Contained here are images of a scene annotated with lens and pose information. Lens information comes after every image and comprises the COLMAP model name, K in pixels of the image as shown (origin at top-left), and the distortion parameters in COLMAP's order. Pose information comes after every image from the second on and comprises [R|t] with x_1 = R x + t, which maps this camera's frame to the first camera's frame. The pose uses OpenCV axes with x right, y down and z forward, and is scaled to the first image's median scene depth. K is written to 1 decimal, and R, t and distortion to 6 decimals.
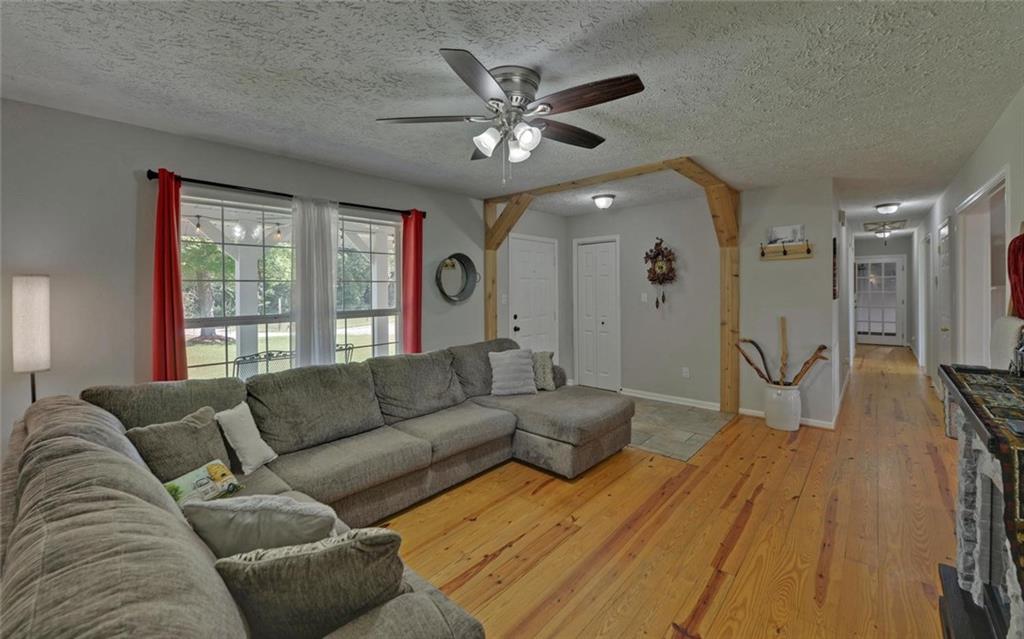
lens RADIAL K [[413.8, 0, 513.2], [0, 413.8, 298.8], [0, 0, 1]] dist [0.000051, 0.000209]
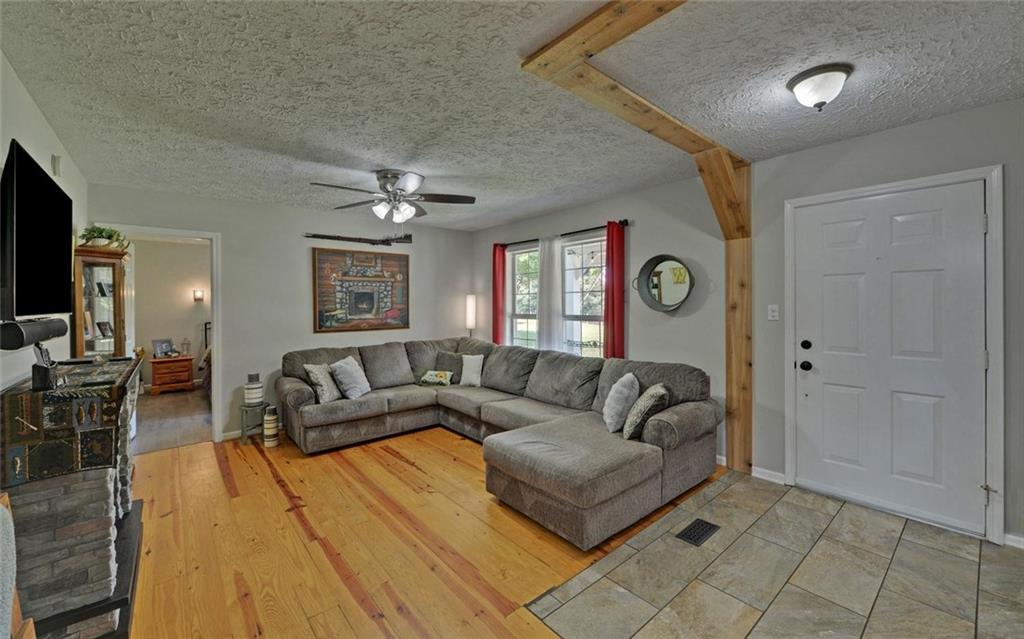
lens RADIAL K [[405.4, 0, 510.8], [0, 405.4, 308.2], [0, 0, 1]] dist [0.000168, -0.000040]
pose [[-0.141328, 0.029489, -0.989524, 1.117906], [-0.009993, 0.999463, 0.031212, -0.036258], [0.989912, 0.014299, -0.140957, 1.227985]]
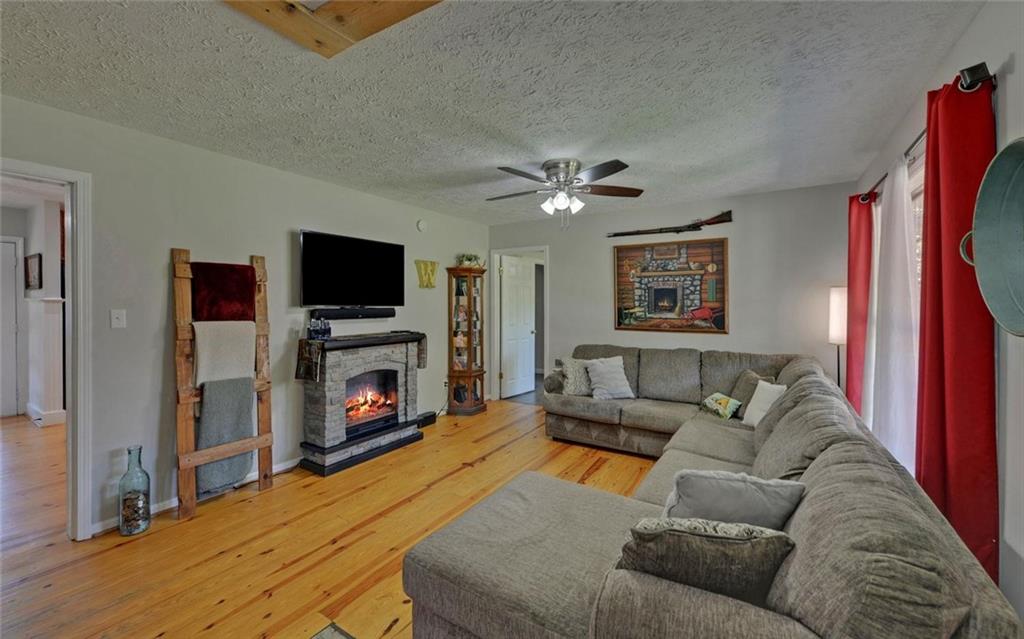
lens RADIAL K [[413.8, 0, 513.2], [0, 413.8, 298.8], [0, 0, 1]] dist [0.000051, 0.000209]
pose [[-0.986273, 0.014842, -0.164452, 0.309867], [0.012349, 0.999793, 0.016172, -0.036840], [0.164658, 0.013919, -0.986252, 1.822479]]
